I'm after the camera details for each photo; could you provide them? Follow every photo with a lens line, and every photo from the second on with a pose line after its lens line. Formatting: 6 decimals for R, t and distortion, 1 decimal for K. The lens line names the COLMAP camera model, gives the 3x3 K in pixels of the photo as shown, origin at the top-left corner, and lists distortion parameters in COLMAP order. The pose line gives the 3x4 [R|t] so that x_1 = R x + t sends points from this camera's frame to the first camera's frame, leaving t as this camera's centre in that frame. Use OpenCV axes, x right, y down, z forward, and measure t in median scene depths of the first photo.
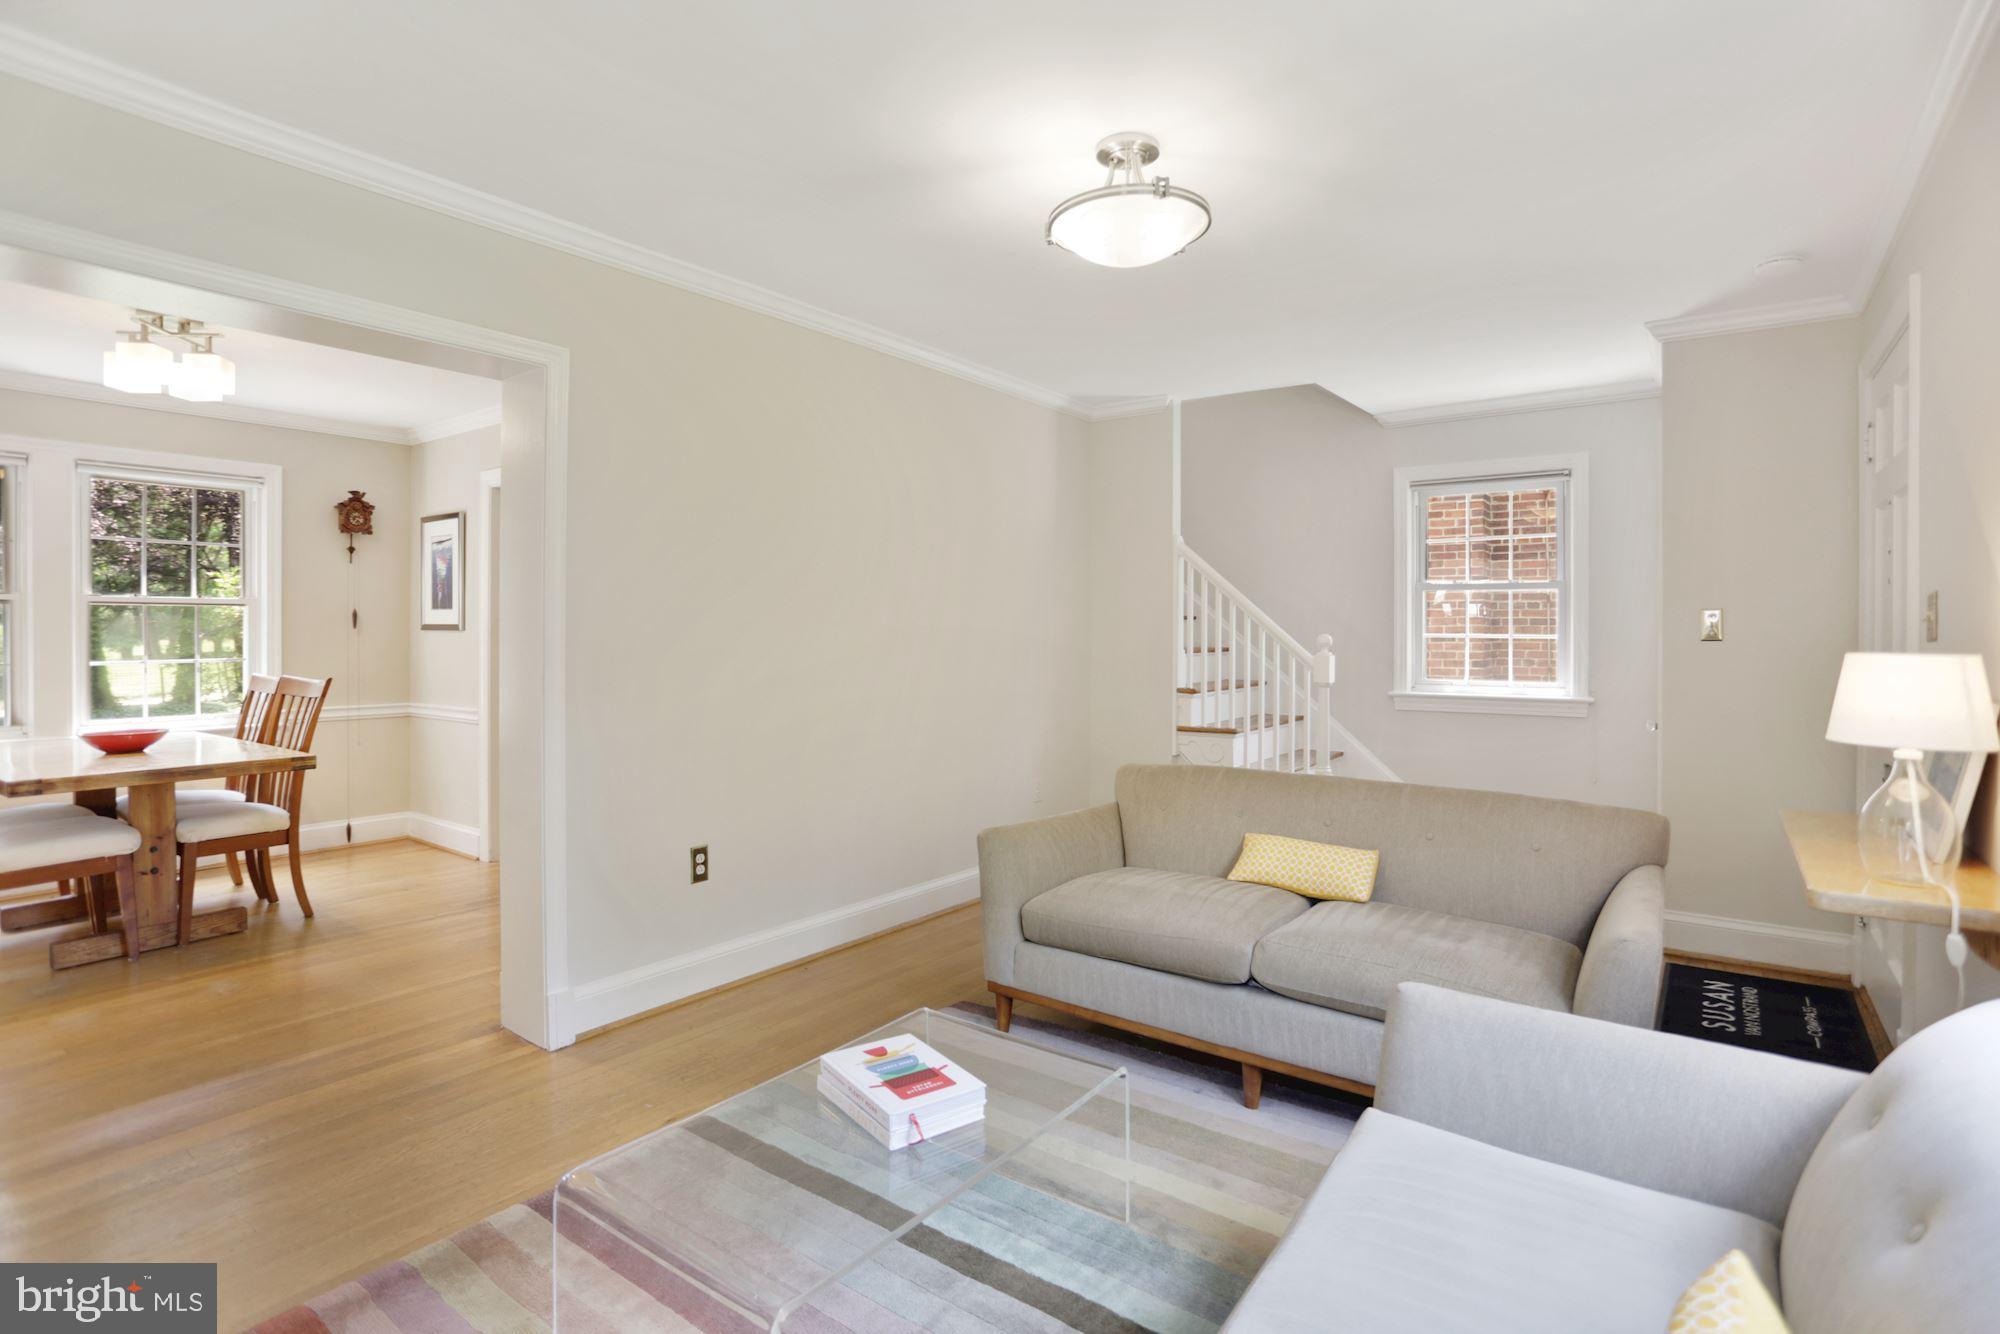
lens RADIAL K [[999.2, 0, 996.4], [0, 999.2, 632.5], [0, 0, 1]] dist [-0.050668, 0.023551]
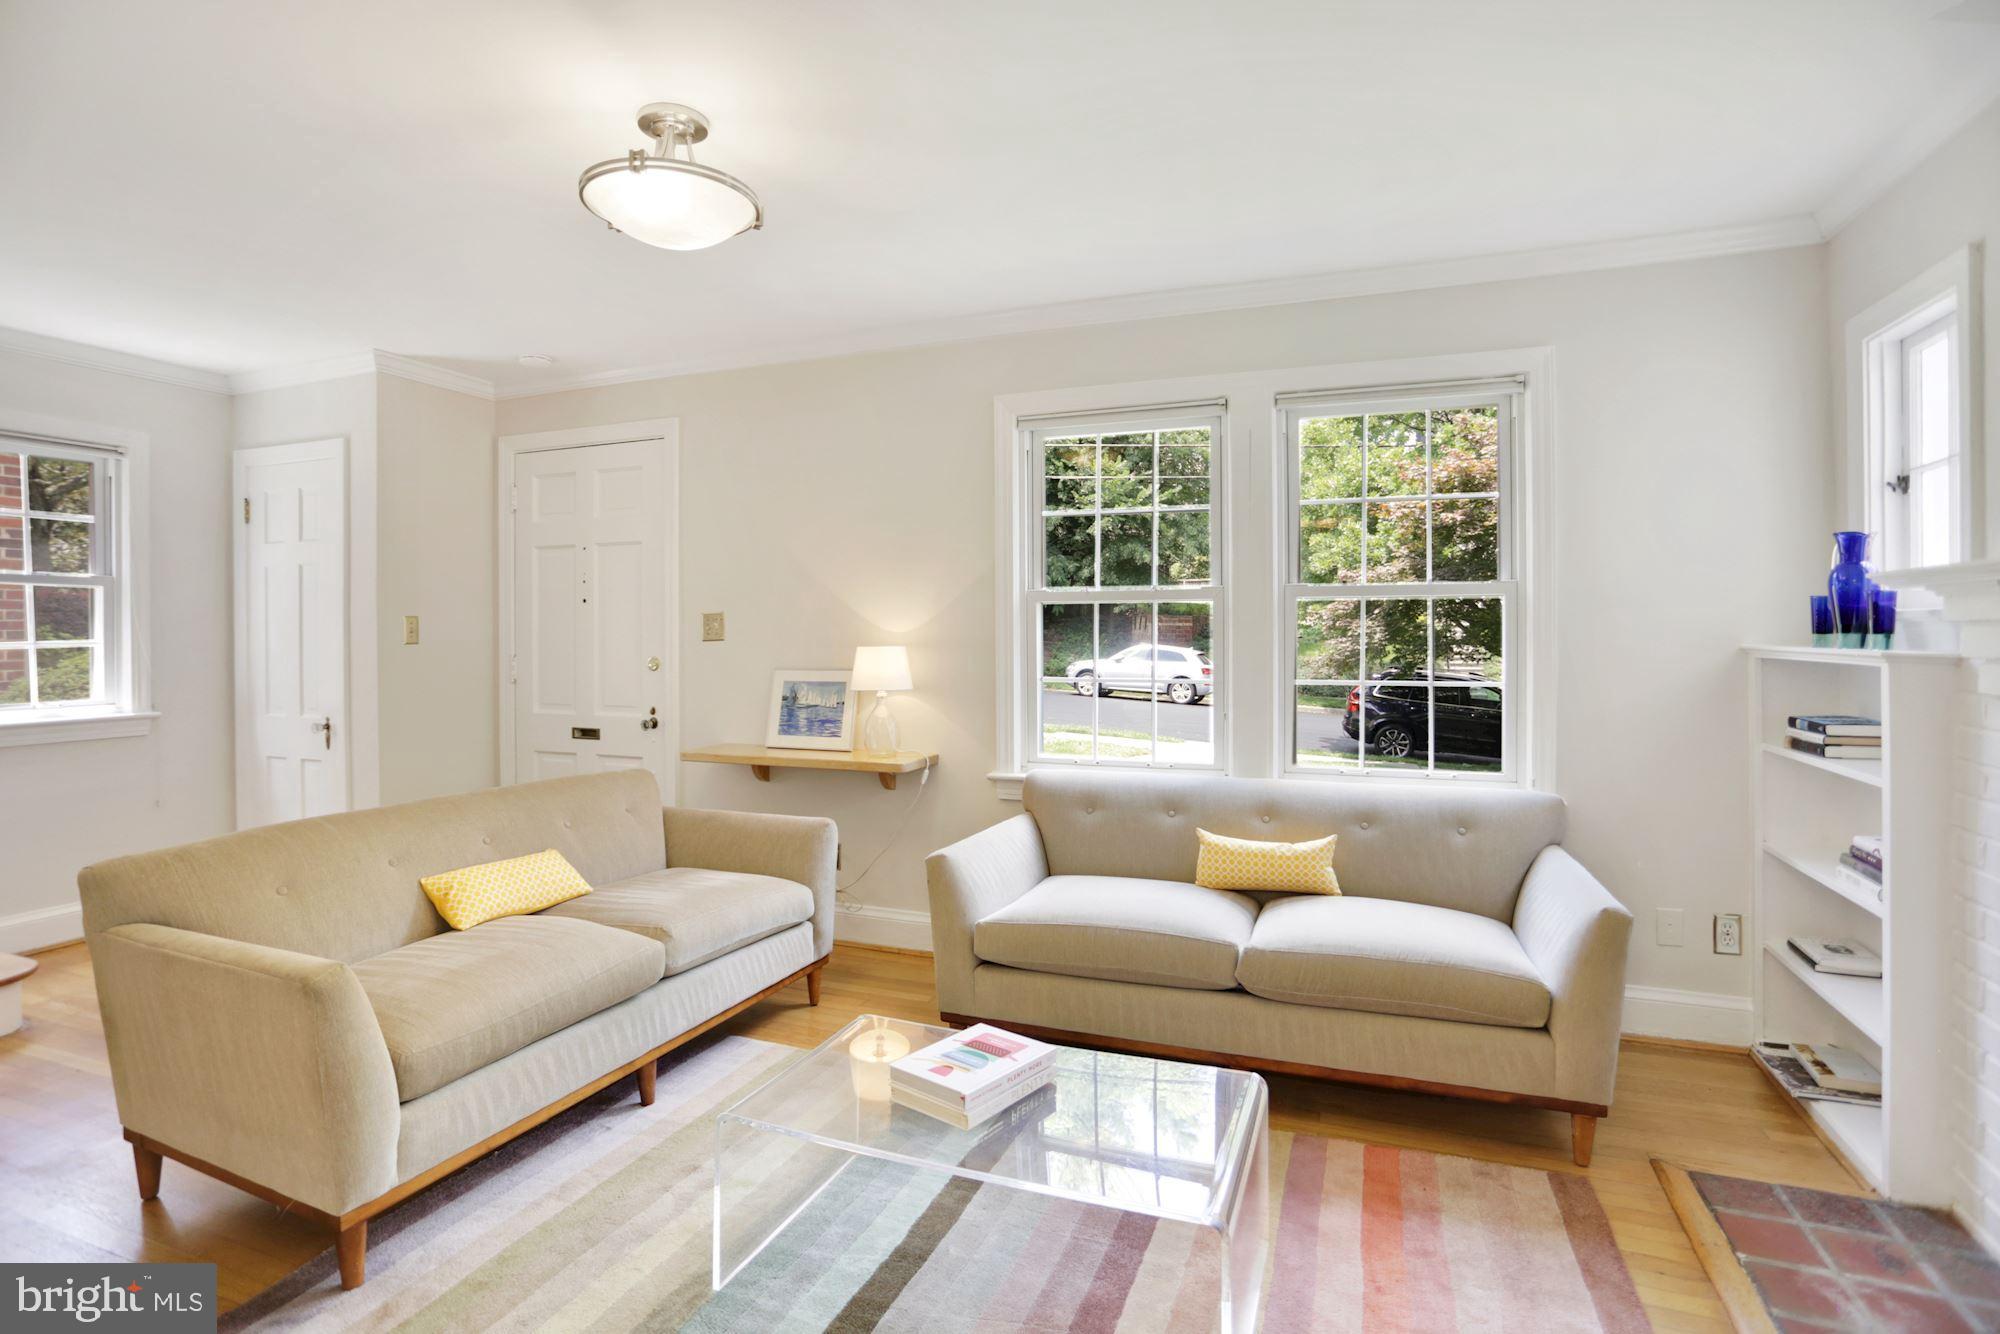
lens RADIAL K [[997.9, 0, 999.5], [0, 997.9, 635.3], [0, 0, 1]] dist [-0.054794, 0.040178]
pose [[-0.258069, -0.006663, 0.966104, -0.730994], [-0.001490, 0.999978, 0.006498, -0.013341], [-0.966125, 0.000237, -0.258073, 0.804205]]
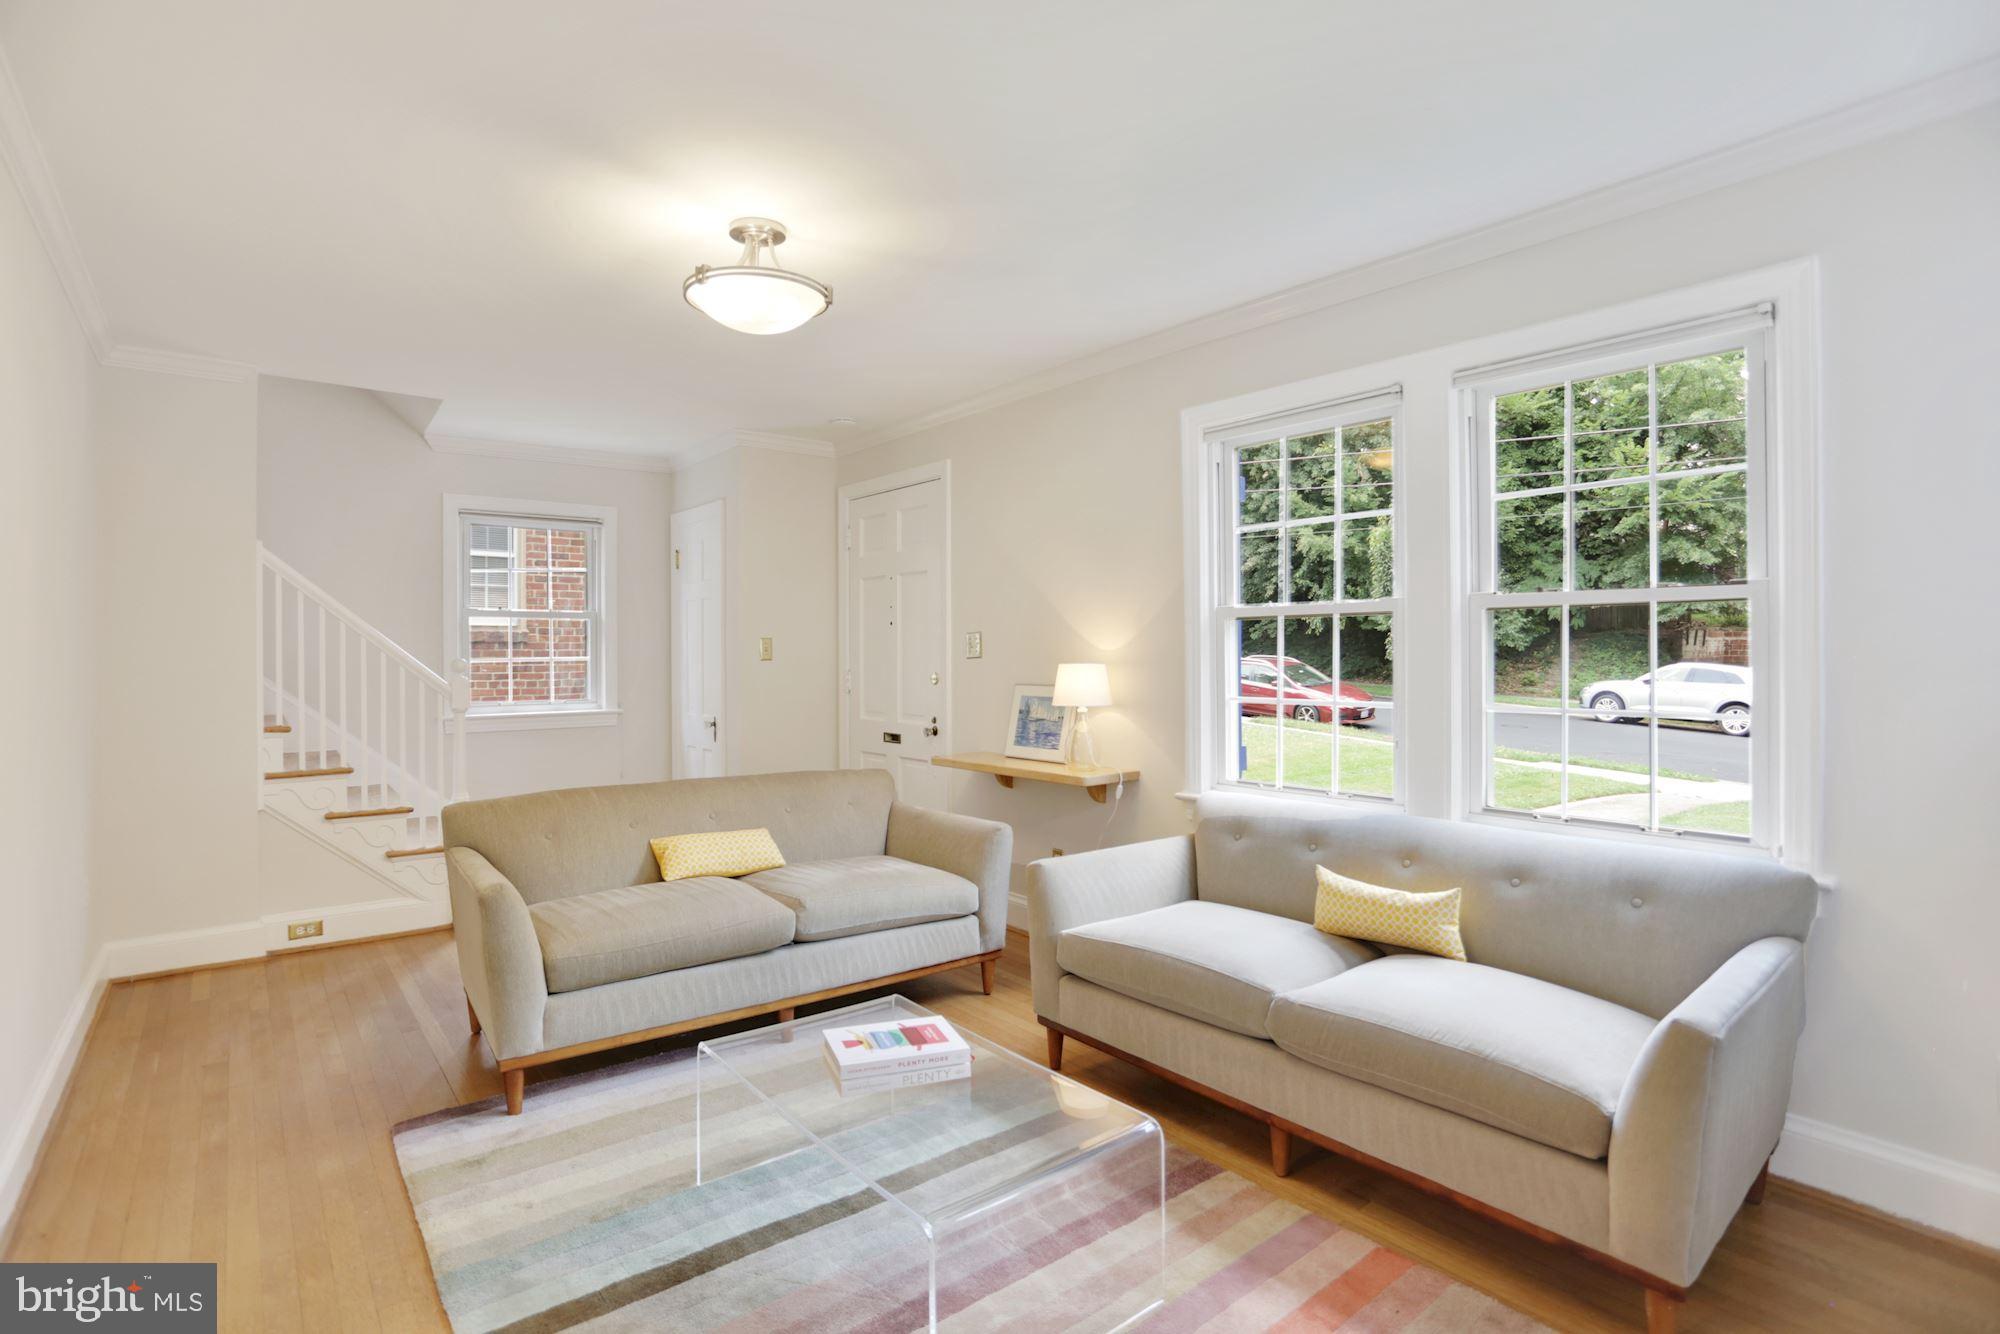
lens RADIAL K [[990.8, 0, 999.4], [0, 990.8, 649.5], [0, 0, 1]] dist [-0.048383, 0.038506]
pose [[0.255478, -0.003425, 0.966809, -0.765440], [0.003305, 0.999991, 0.002669, -0.013991], [-0.966809, 0.002514, 0.255487, 0.373189]]
